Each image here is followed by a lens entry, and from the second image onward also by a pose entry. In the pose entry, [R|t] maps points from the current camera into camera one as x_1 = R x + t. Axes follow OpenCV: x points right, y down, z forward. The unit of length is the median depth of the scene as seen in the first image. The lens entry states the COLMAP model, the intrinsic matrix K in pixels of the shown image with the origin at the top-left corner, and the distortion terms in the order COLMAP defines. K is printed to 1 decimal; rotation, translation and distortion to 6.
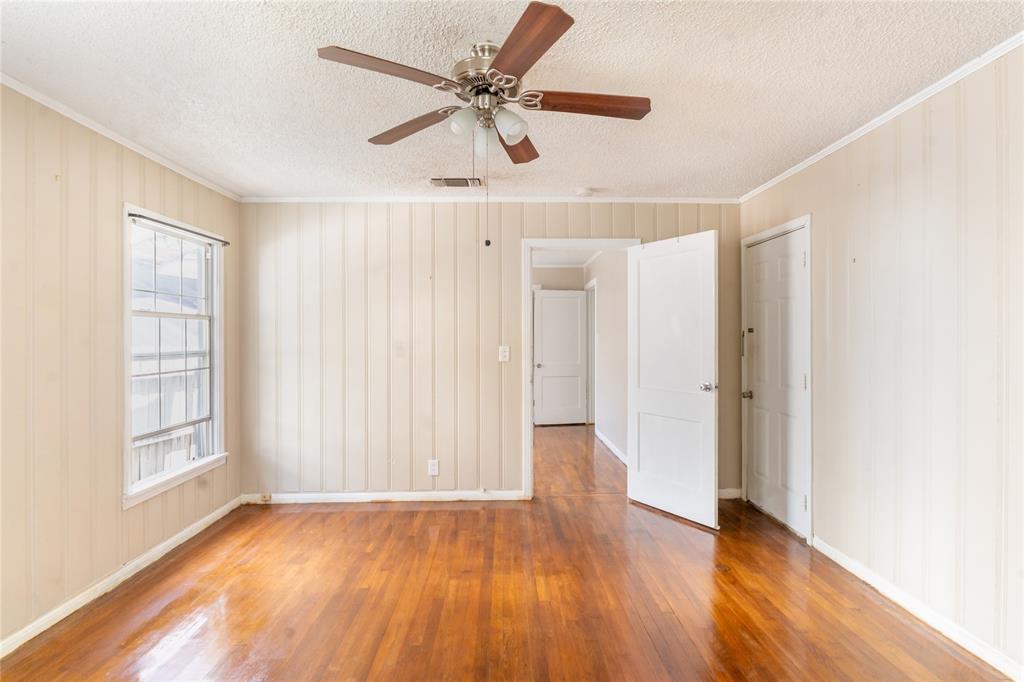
lens RADIAL K [[535.2, 0, 557.1], [0, 535.2, 343.4], [0, 0, 1]] dist [0.019286, 0.003820]
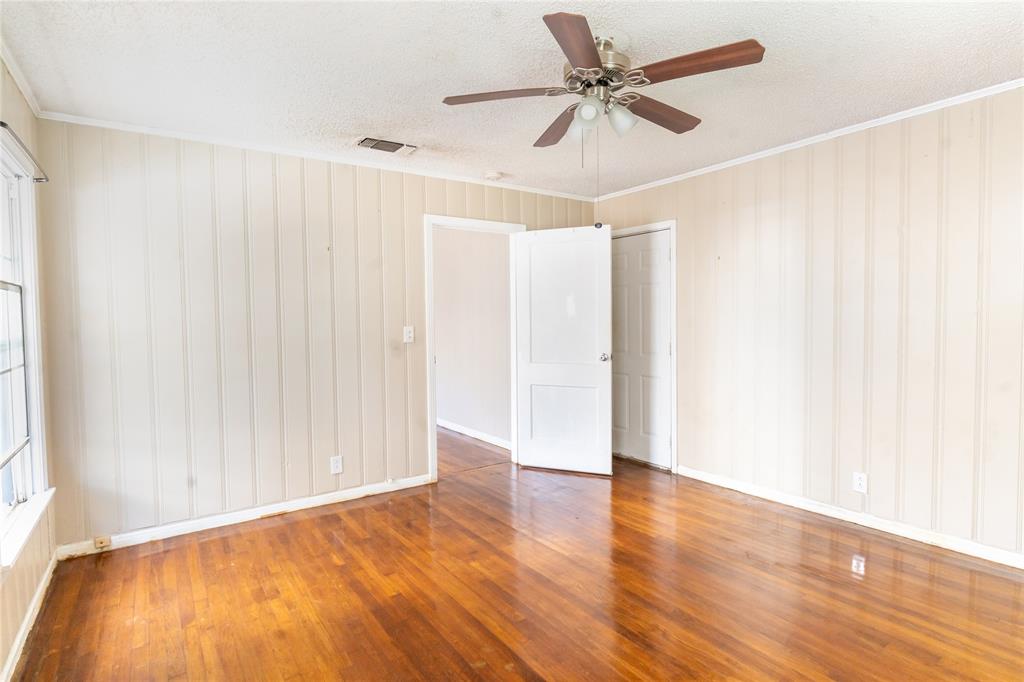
lens RADIAL K [[535.2, 0, 519.5], [0, 535.2, 340.1], [0, 0, 1]] dist [0.019286, 0.003820]
pose [[0.837801, -0.029940, 0.545154, -0.485173], [0.015450, 0.999396, 0.031142, 0.003052], [-0.545757, -0.017668, 0.837757, 0.103146]]
